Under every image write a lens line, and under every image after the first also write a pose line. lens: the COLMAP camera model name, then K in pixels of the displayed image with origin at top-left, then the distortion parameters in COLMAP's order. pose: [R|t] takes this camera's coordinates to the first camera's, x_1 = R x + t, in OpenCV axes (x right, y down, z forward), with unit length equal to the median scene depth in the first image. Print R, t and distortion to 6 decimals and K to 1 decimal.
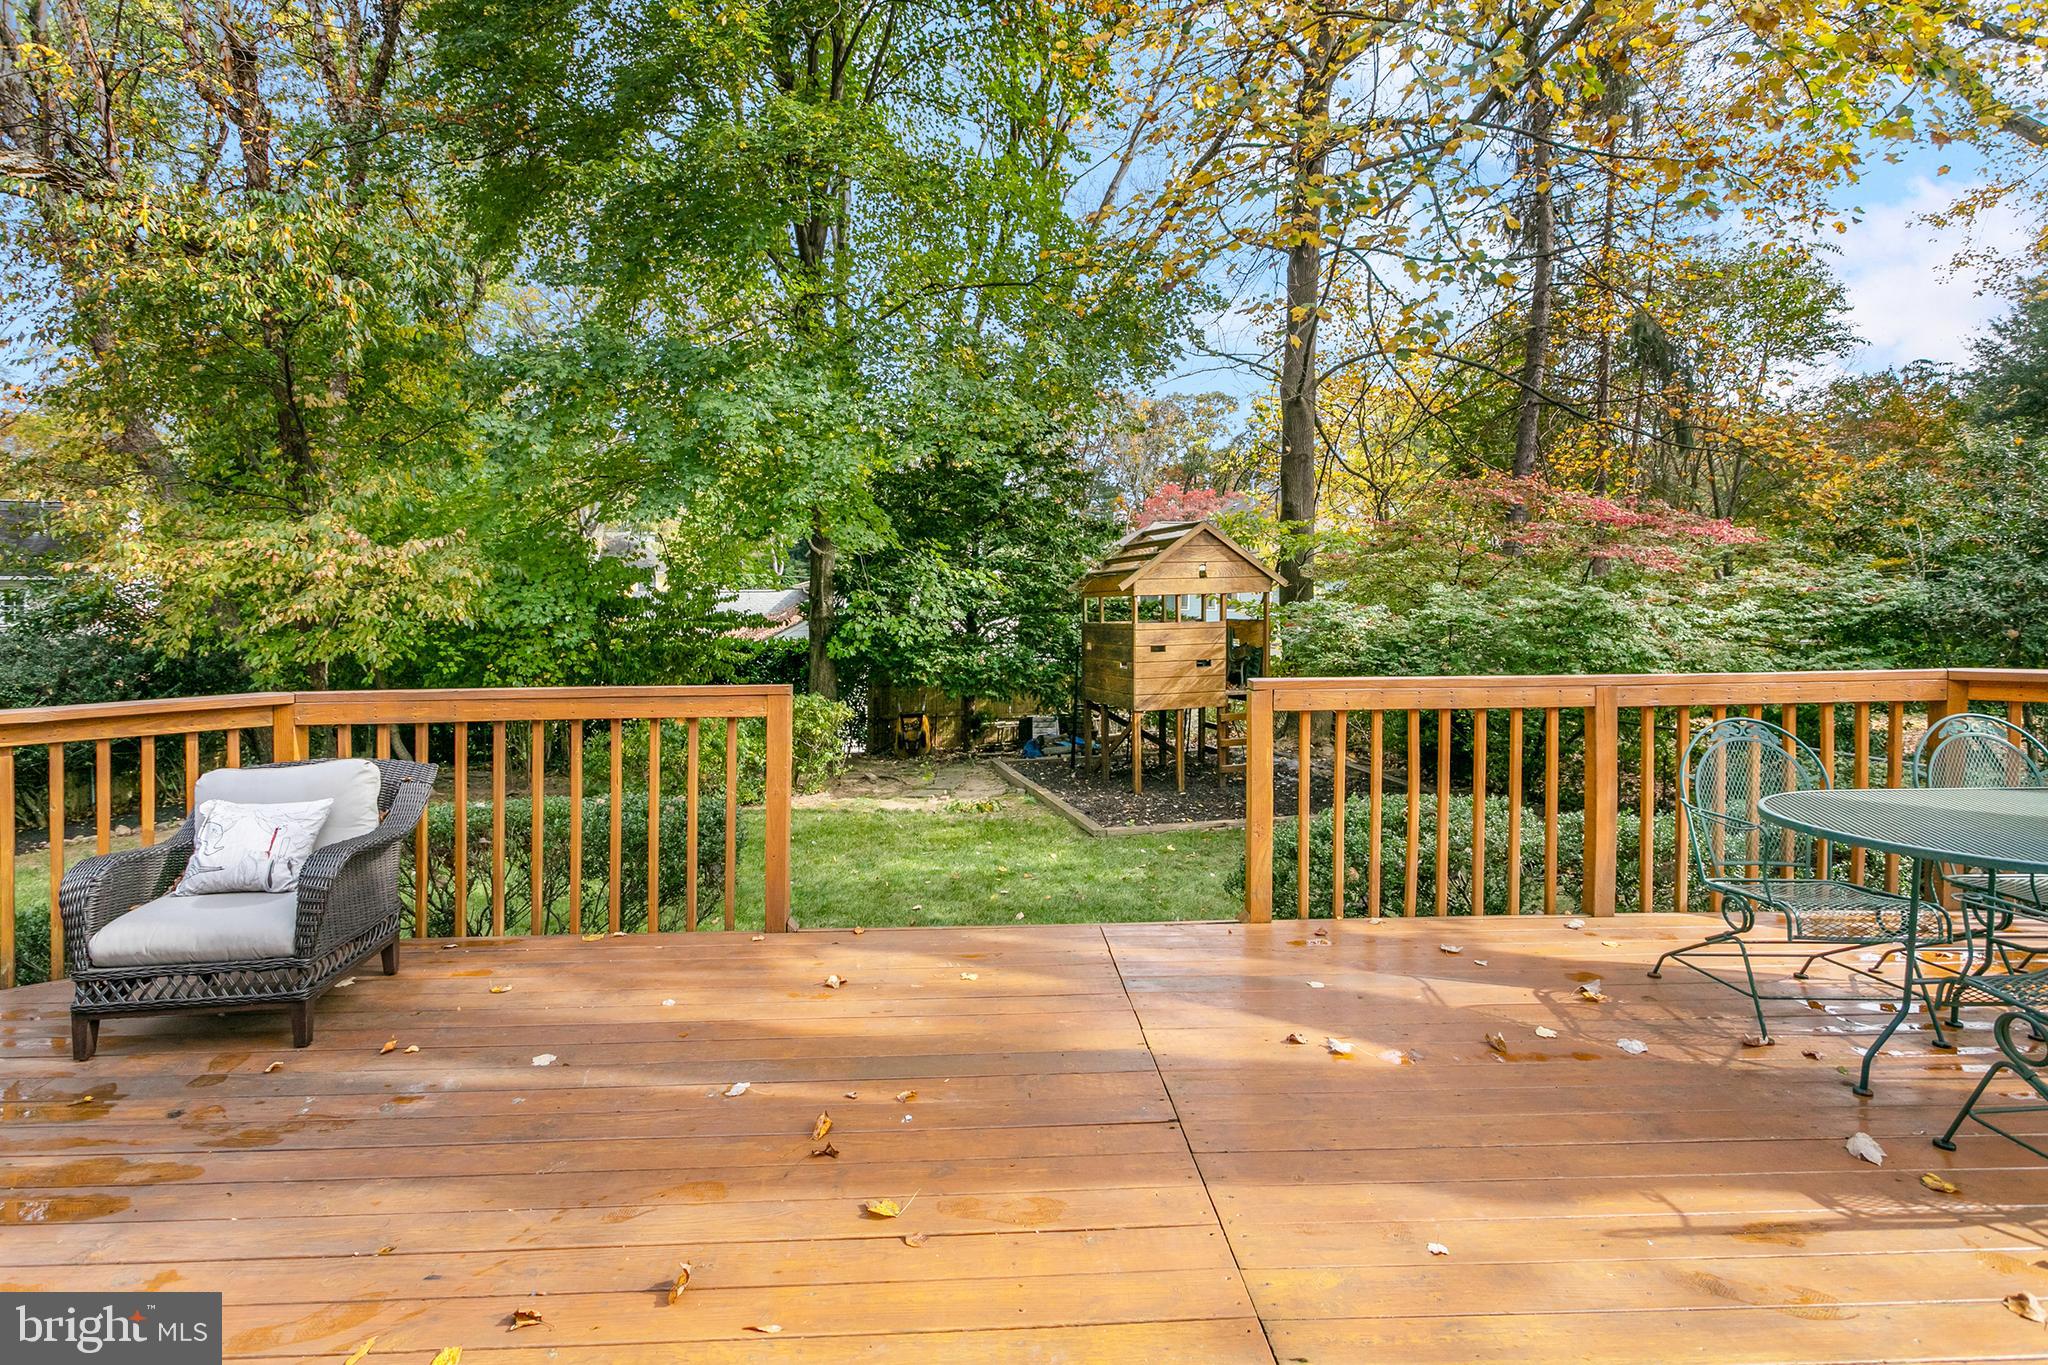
lens RADIAL K [[1024.8, 0, 1079.0], [0, 1024.8, 599.4], [0, 0, 1]] dist [-0.001379, 0.000321]
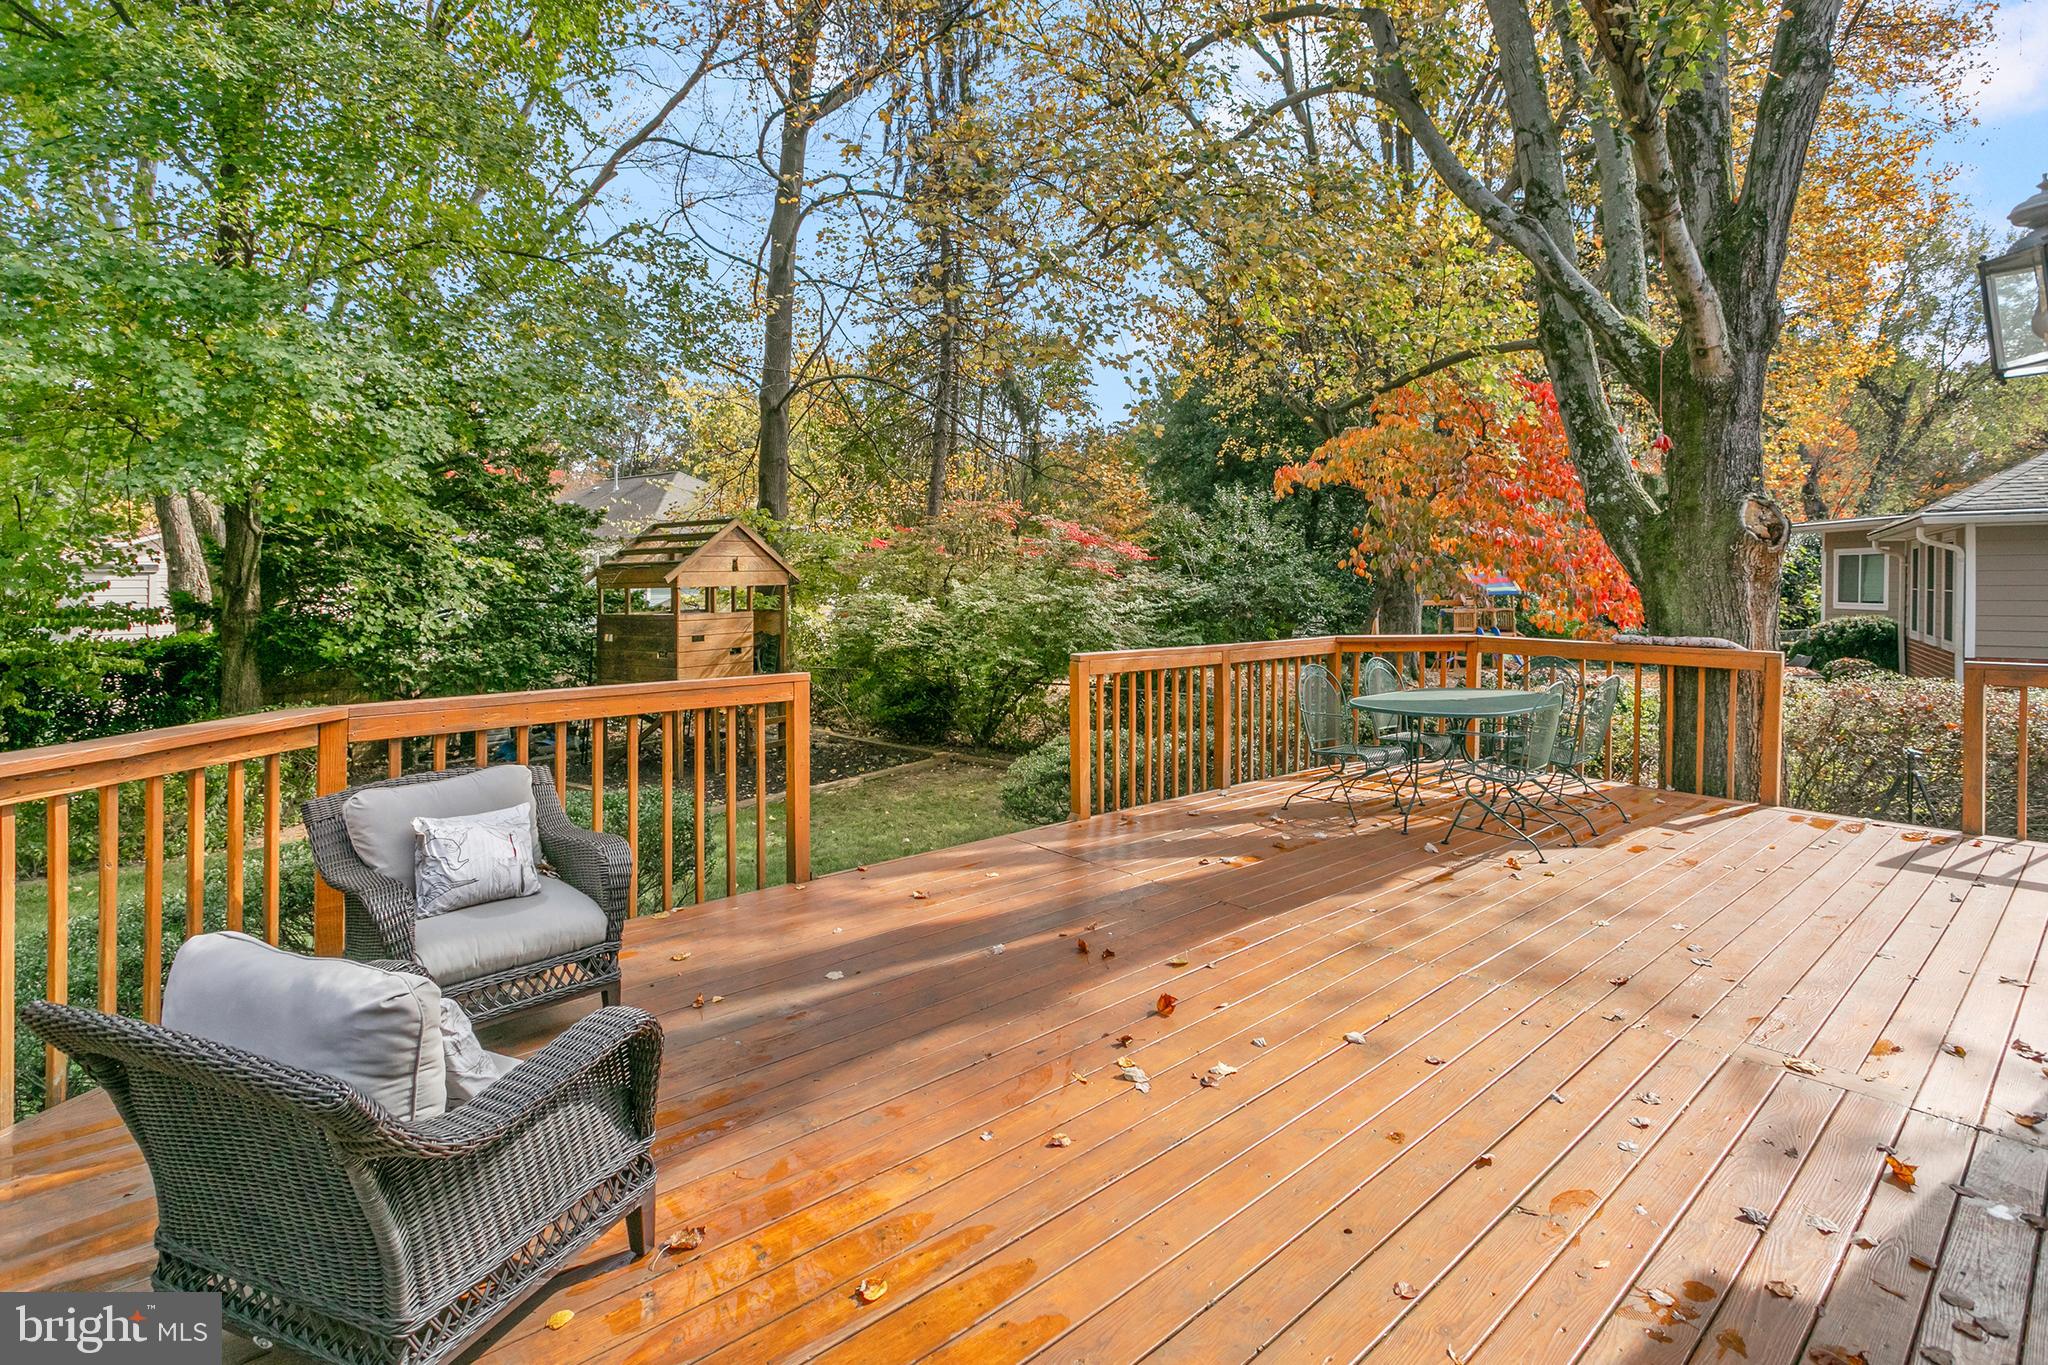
lens RADIAL K [[1024.8, 0, 1079.0], [0, 1024.8, 599.4], [0, 0, 1]] dist [-0.001379, 0.000321]
pose [[0.736103, 0.000448, 0.676869, -0.452968], [-0.010131, 0.999895, 0.010356, -0.008539], [-0.676794, -0.014480, 0.736030, -0.043012]]
